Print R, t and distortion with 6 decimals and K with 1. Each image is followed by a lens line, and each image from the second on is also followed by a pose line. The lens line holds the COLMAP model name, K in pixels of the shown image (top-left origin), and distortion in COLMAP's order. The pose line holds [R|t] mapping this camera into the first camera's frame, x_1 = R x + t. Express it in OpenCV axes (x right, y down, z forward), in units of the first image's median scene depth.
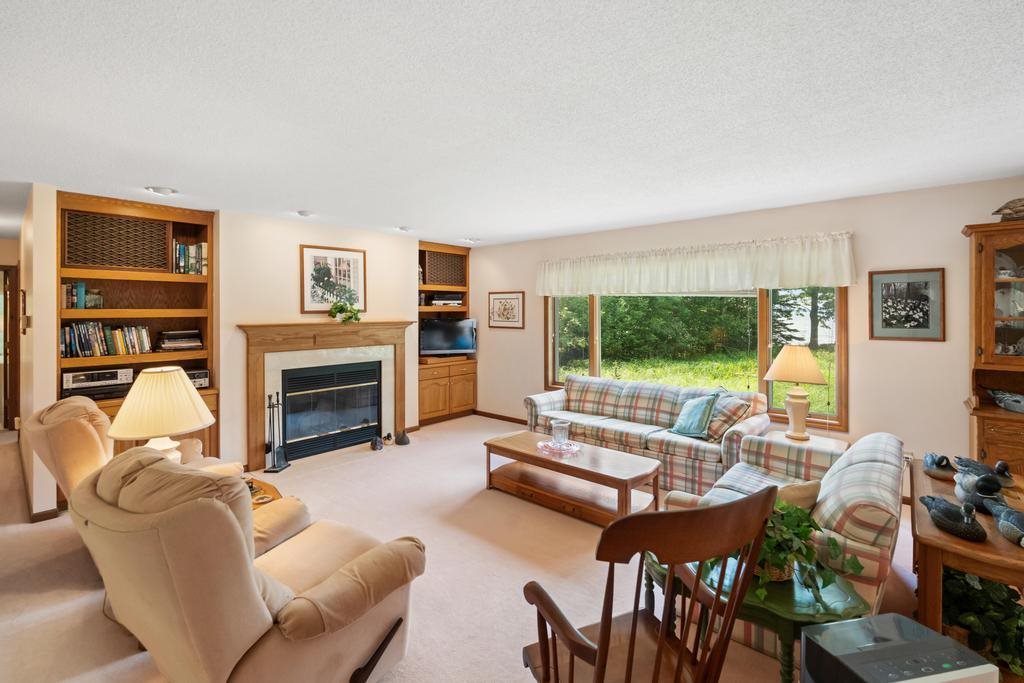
lens RADIAL K [[467.7, 0, 510.2], [0, 467.7, 307.7], [0, 0, 1]] dist [-0.000786, -0.000235]
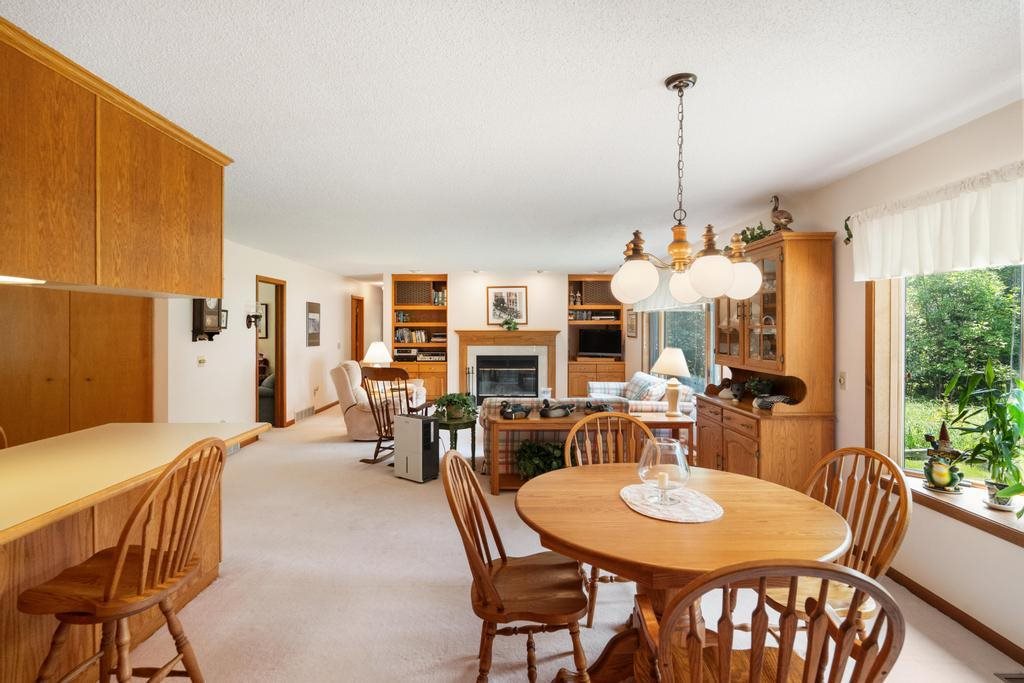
lens RADIAL K [[516.2, 0, 497.6], [0, 516.2, 323.5], [0, 0, 1]] dist [0.003046, 0.000182]
pose [[0.655026, -0.001494, -0.755605, 1.065073], [0.001831, 0.999998, -0.000389, 0.007349], [0.755604, -0.001129, 0.655028, -0.265563]]
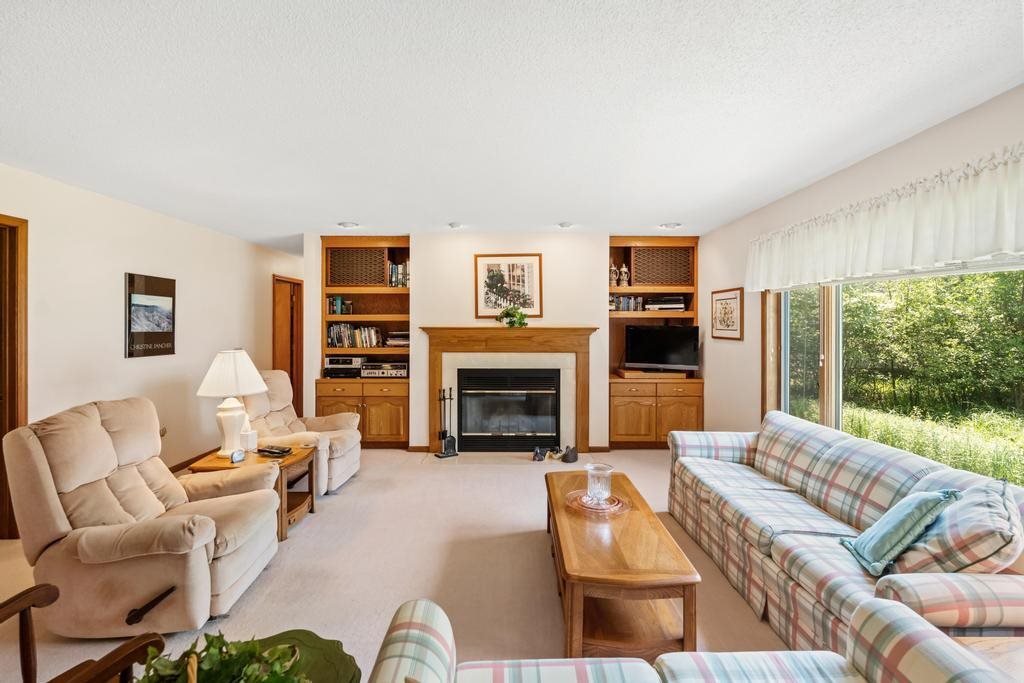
lens RADIAL K [[467.7, 0, 505.7], [0, 467.7, 324.6], [0, 0, 1]] dist [-0.000786, -0.000235]
pose [[0.657192, 0.001596, -0.753721, 0.411494], [0.001895, 0.999991, 0.003770, 0.022795], [0.753721, -0.003906, 0.657183, 0.336633]]
